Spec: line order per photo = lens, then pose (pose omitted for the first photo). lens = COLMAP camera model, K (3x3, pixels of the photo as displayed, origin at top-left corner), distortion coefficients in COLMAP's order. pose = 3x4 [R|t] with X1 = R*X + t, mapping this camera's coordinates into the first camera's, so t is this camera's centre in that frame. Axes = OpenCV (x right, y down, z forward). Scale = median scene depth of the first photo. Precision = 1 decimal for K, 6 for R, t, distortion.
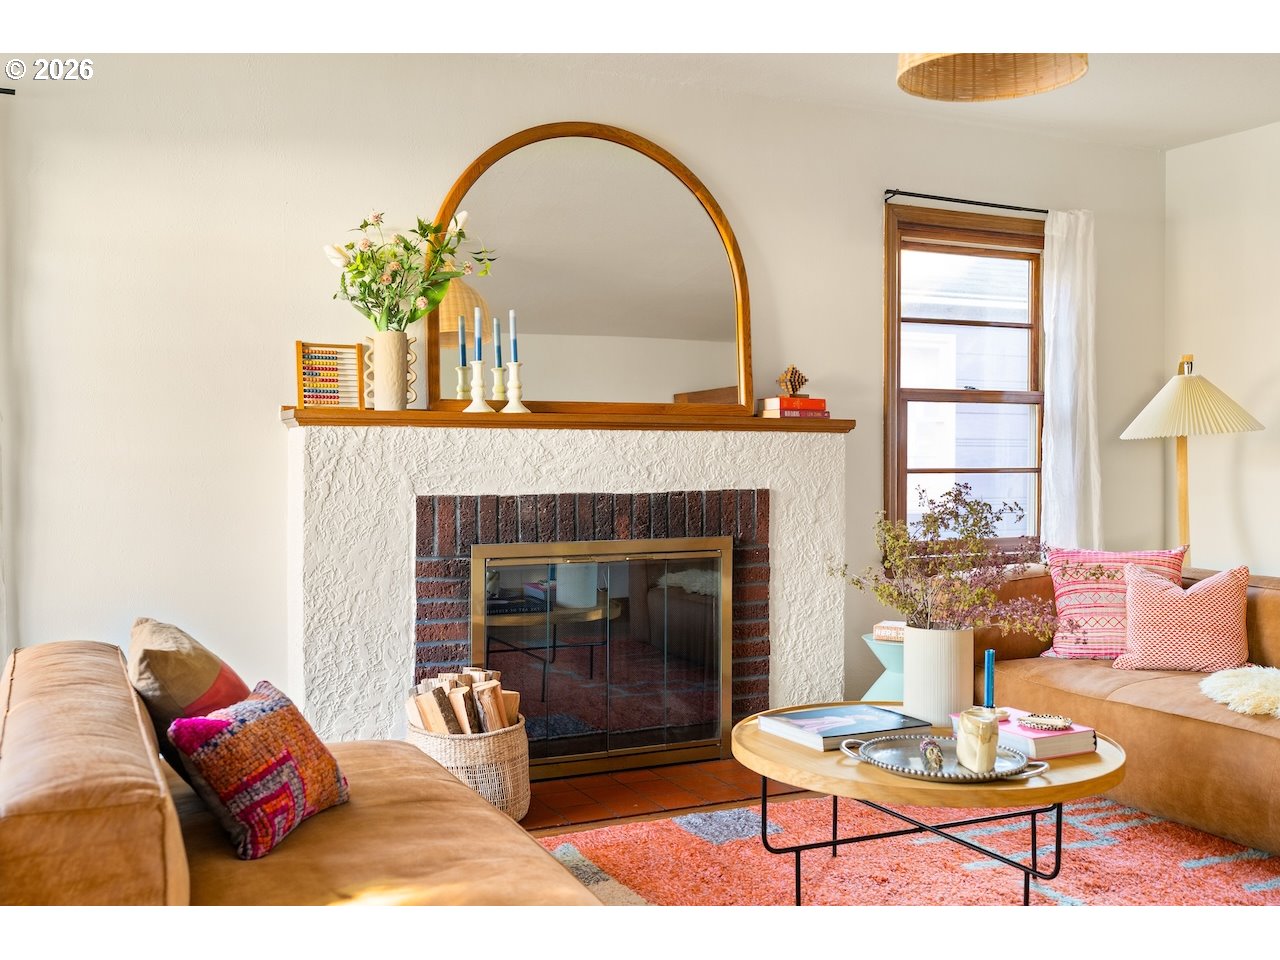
lens RADIAL K [[1254.0, 0, 636.2], [0, 1254.0, 466.8], [0, 0, 1]] dist [0.013139, 0.000000]
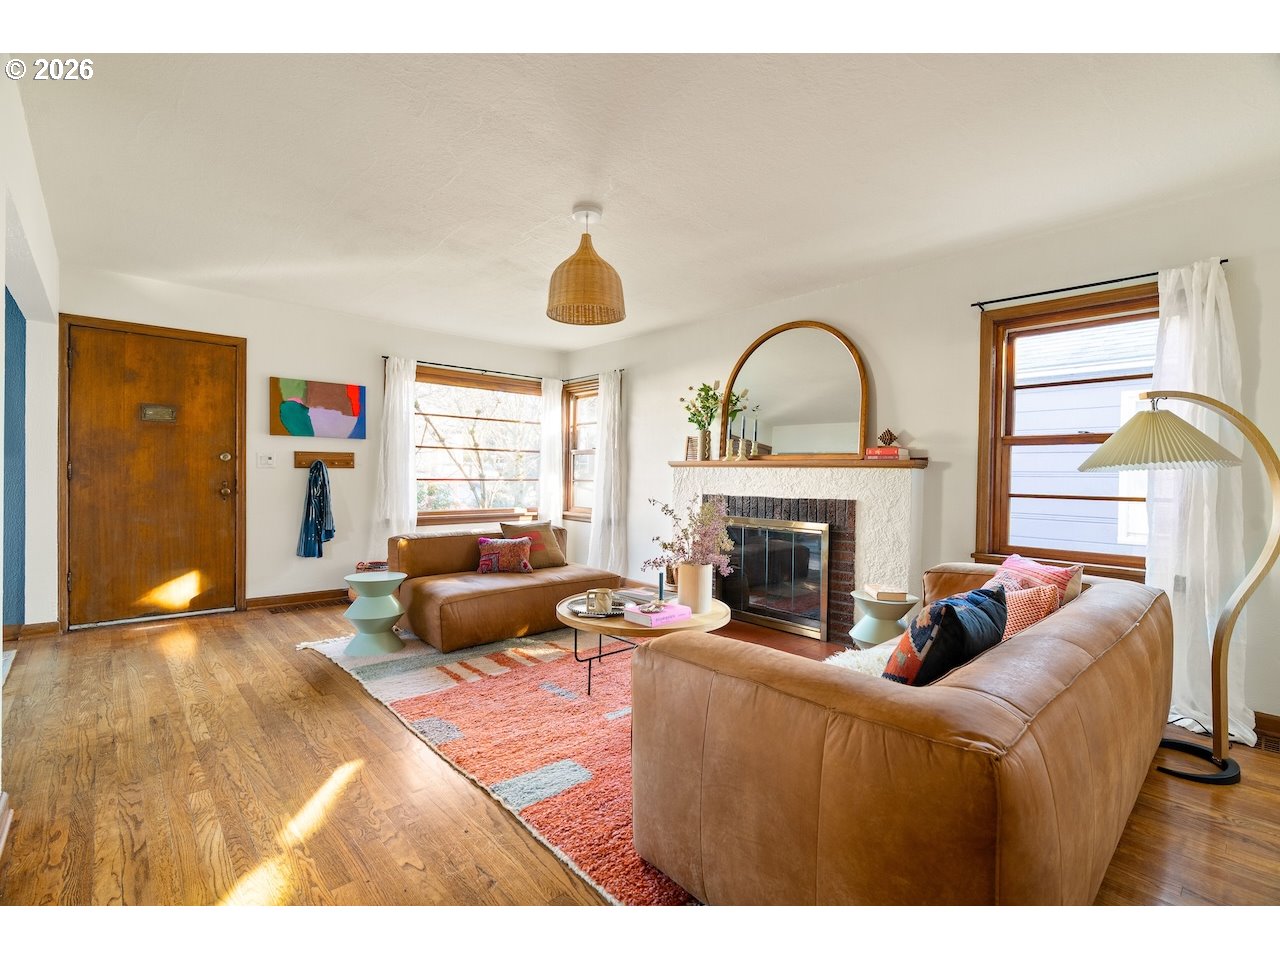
lens RADIAL K [[582.2, 0, 640.2], [0, 582.2, 488.9], [0, 0, 1]] dist [-0.013822, 0.005172]
pose [[0.287494, 0.028372, -0.957362, 0.886194], [-0.023740, 0.999465, 0.022491, -0.010536], [0.957488, 0.016262, 0.288014, 0.511230]]
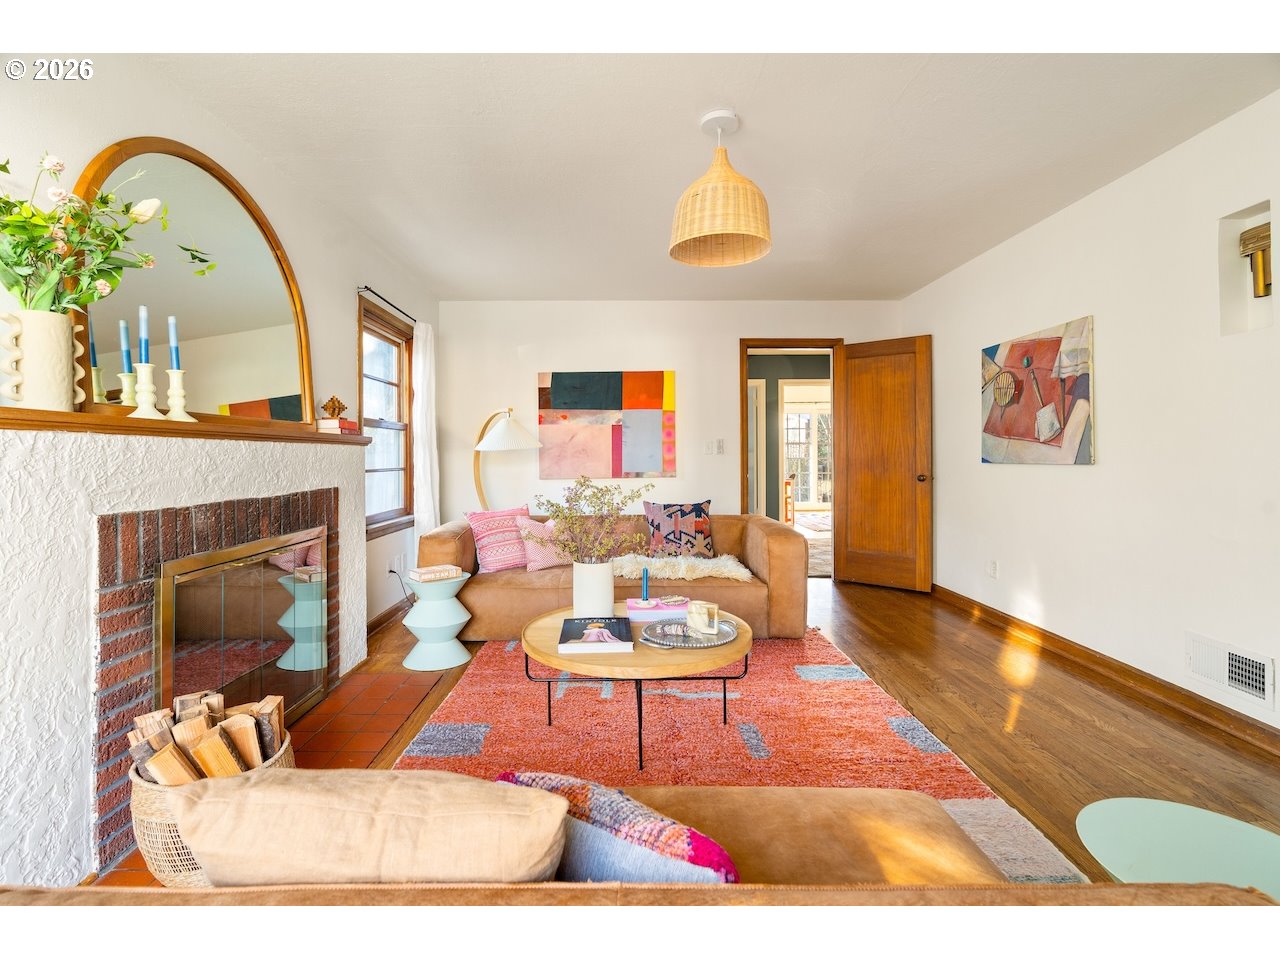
lens RADIAL K [[582.2, 0, 621.7], [0, 582.2, 455.4], [0, 0, 1]] dist [-0.013822, 0.005172]
pose [[0.436668, -0.003975, 0.899614, -0.352705], [0.017034, 0.999847, -0.003851, -0.009357], [-0.899461, 0.017006, 0.436669, 0.494448]]
